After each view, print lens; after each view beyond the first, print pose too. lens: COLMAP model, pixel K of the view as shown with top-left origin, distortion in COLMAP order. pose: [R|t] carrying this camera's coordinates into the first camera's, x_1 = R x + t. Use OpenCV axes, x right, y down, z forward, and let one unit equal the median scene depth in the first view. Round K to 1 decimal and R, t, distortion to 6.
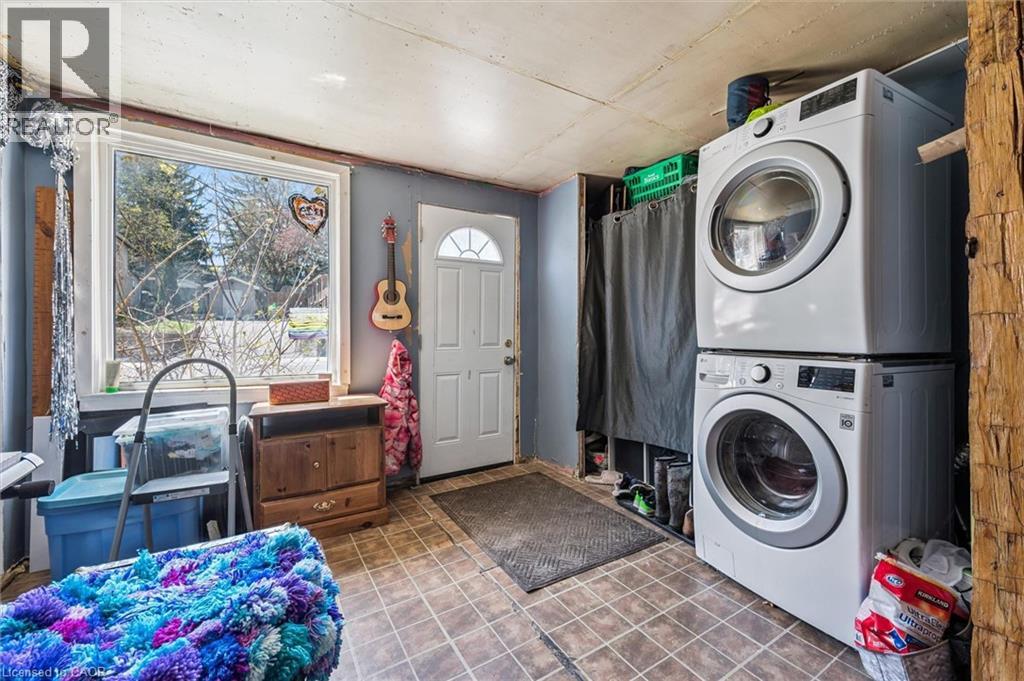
lens RADIAL K [[409.1, 0, 510.4], [0, 409.1, 331.8], [0, 0, 1]] dist [-0.003883, -0.000327]
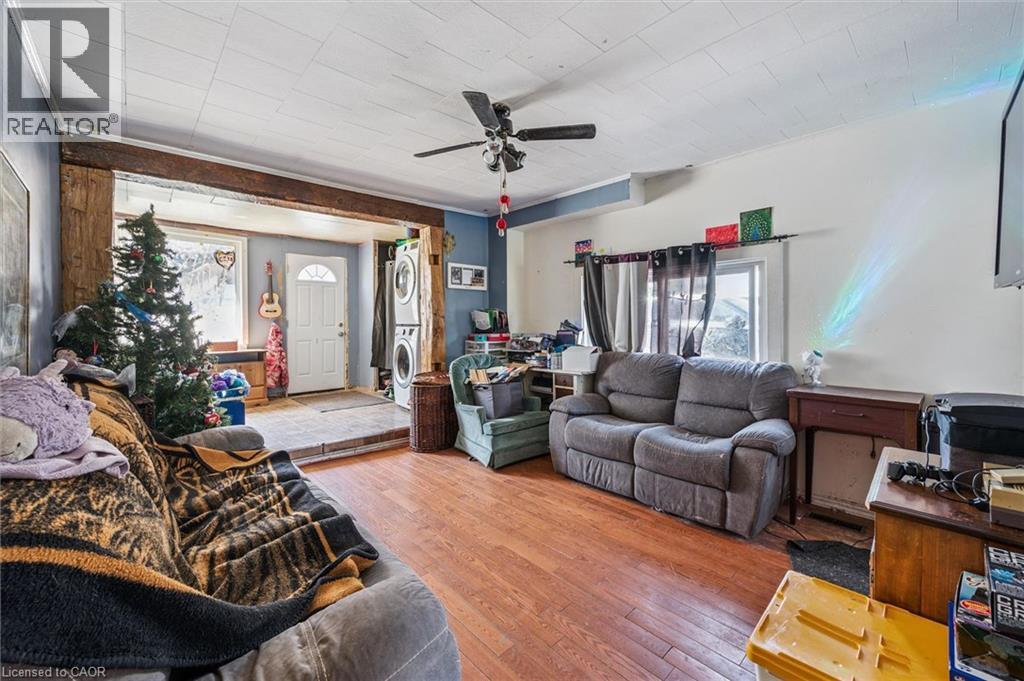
lens RADIAL K [[409.1, 0, 509.9], [0, 409.1, 324.8], [0, 0, 1]] dist [-0.003883, -0.000327]
pose [[0.979072, -0.002814, 0.203493, 0.442568], [0.000524, 0.999936, 0.011311, 0.008507], [-0.203511, -0.010968, 0.979011, -1.180911]]
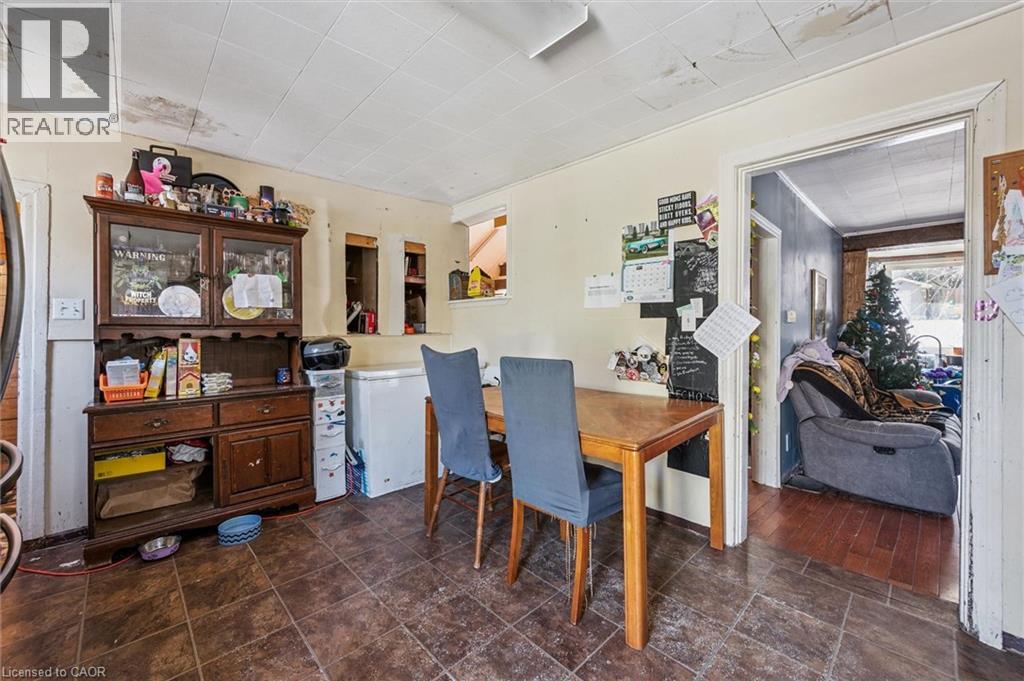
lens RADIAL K [[409.1, 0, 508.3], [0, 409.1, 330.0], [0, 0, 1]] dist [-0.003883, -0.000327]
pose [[0.212593, 0.008393, -0.977105, 1.729205], [-0.000791, 0.999964, 0.008417, -0.001901], [0.977140, -0.001017, 0.212592, -2.638953]]
